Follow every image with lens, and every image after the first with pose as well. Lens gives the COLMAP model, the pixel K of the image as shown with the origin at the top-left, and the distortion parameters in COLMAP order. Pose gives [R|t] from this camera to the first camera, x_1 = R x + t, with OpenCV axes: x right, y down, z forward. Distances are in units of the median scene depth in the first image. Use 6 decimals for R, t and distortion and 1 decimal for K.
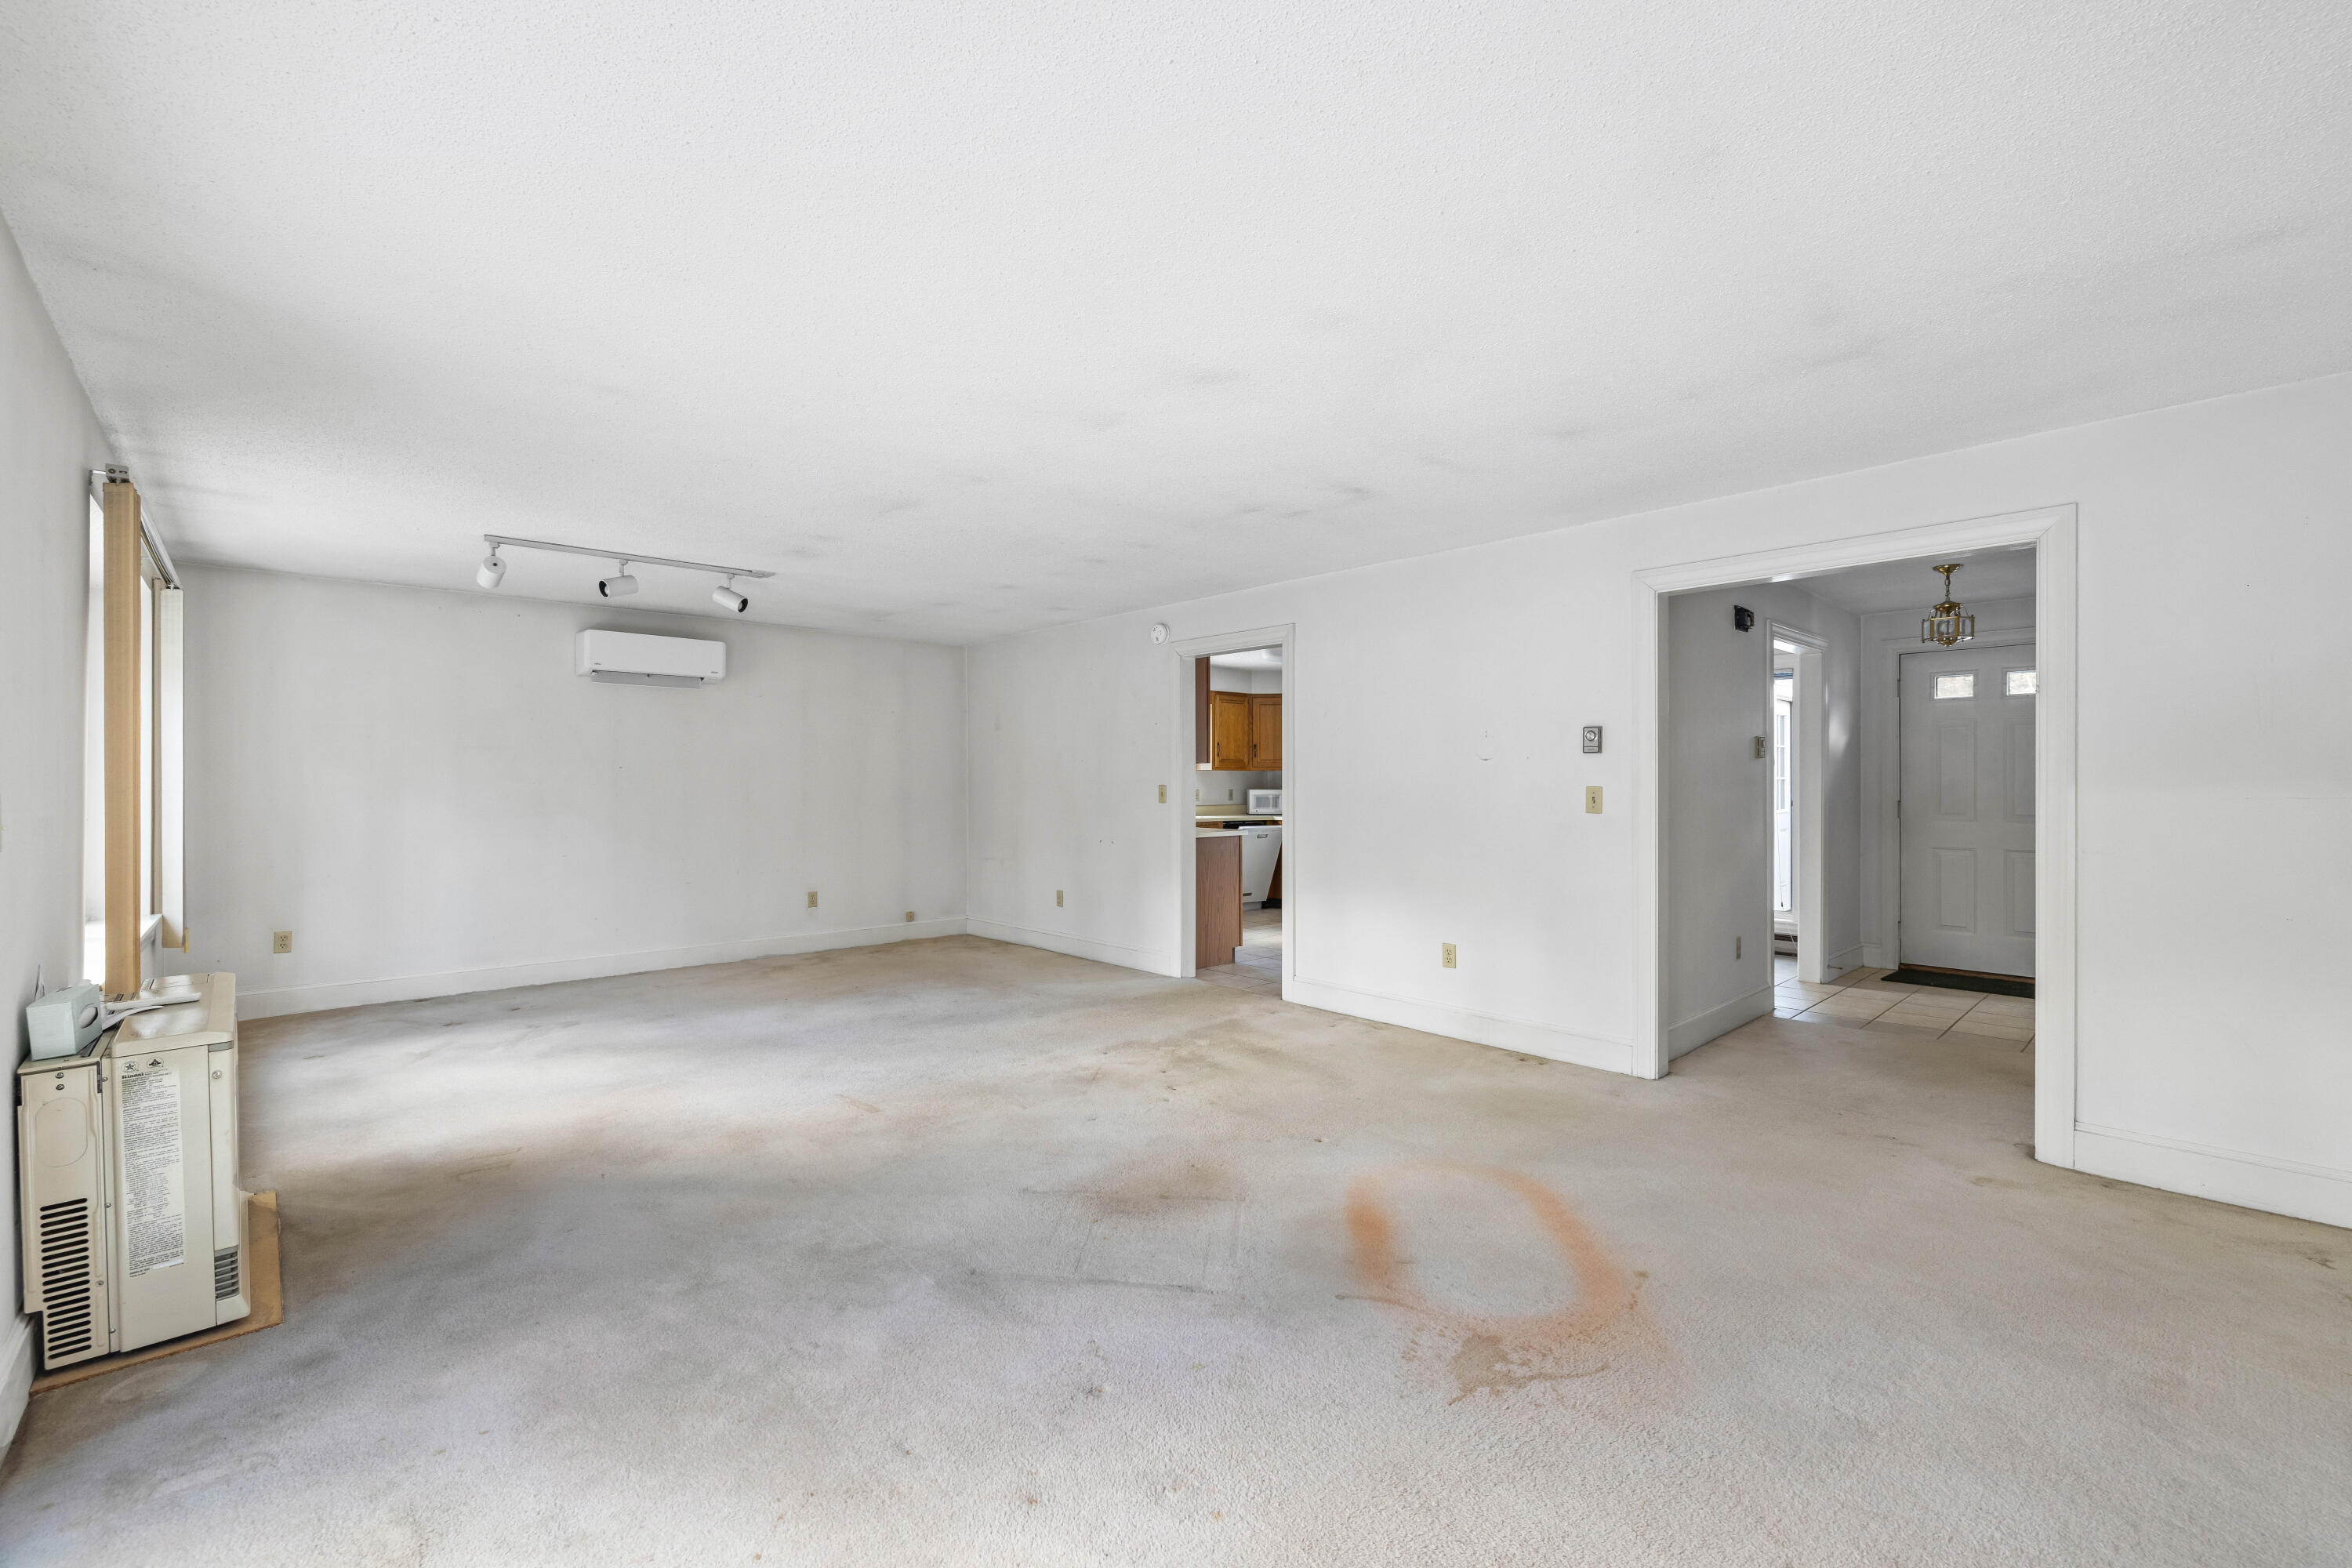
lens RADIAL K [[1001.9, 0, 1164.8], [0, 1001.9, 774.4], [0, 0, 1]] dist [-0.001508, 0.000234]
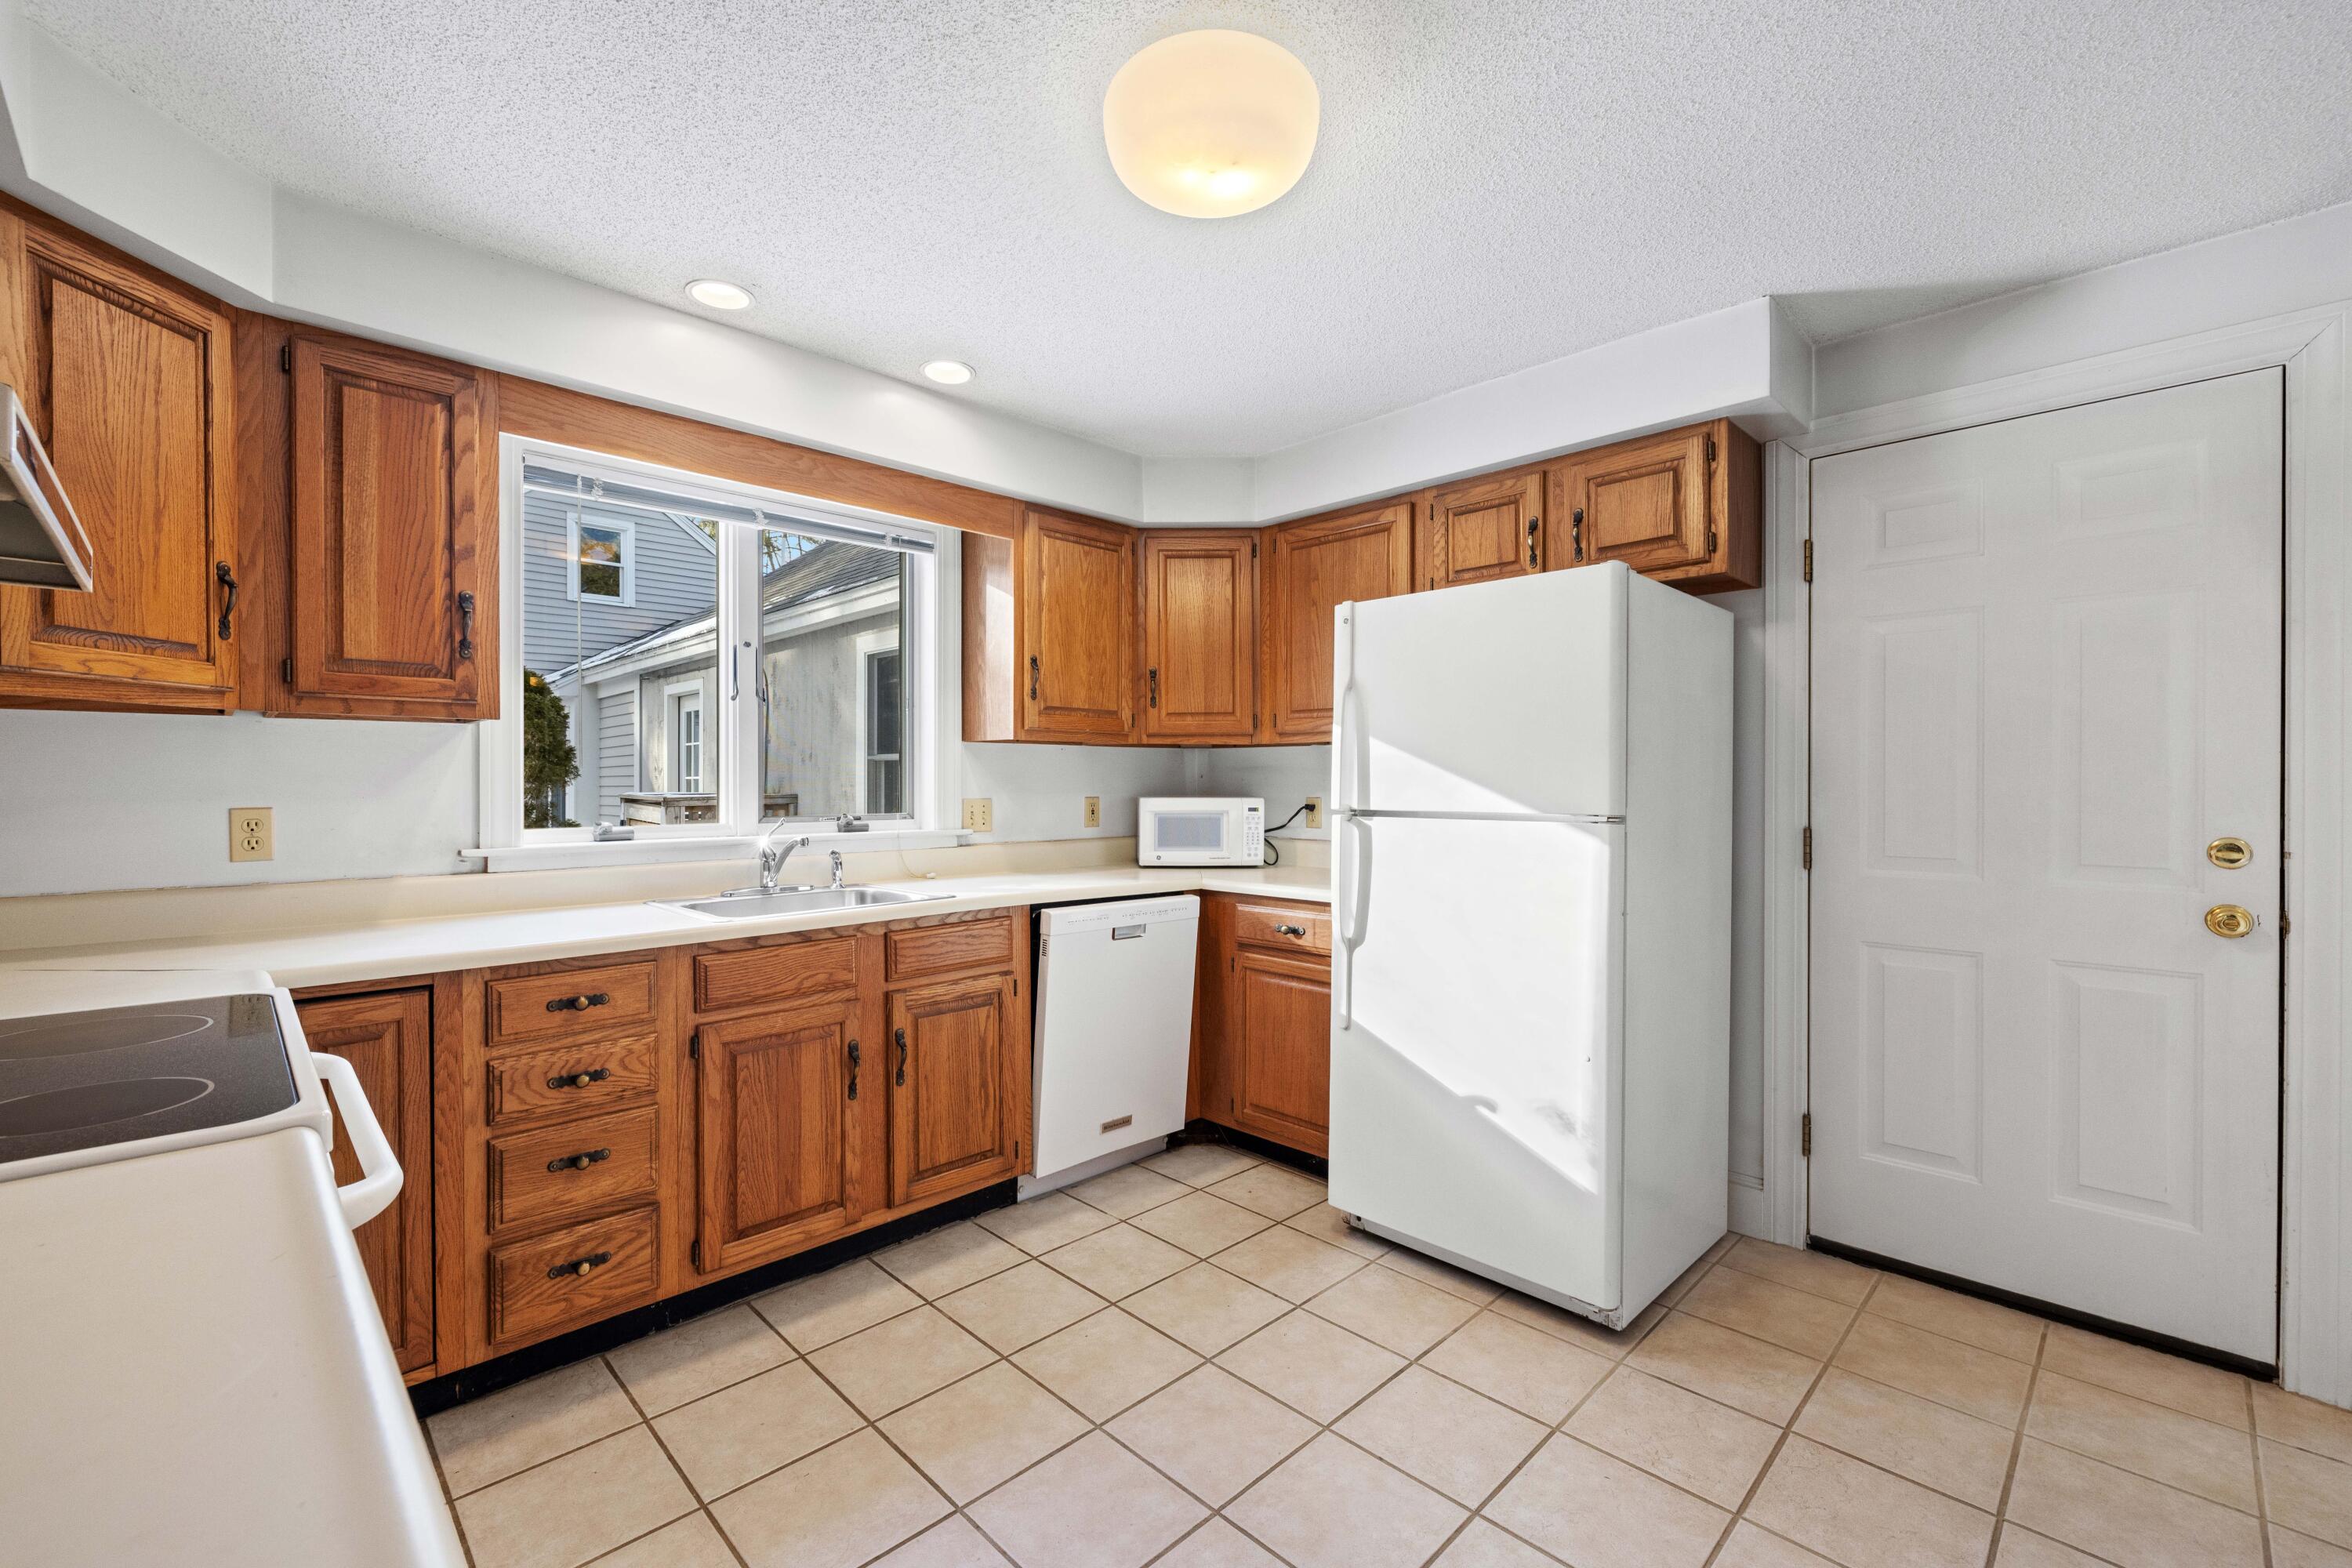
lens RADIAL K [[1001.9, 0, 1164.8], [0, 1001.9, 774.4], [0, 0, 1]] dist [-0.001508, 0.000234]
pose [[0.999685, -0.002914, 0.024932, 0.084525], [0.002855, 0.999993, 0.002390, 0.005876], [-0.024938, -0.002318, 0.999686, 0.639734]]
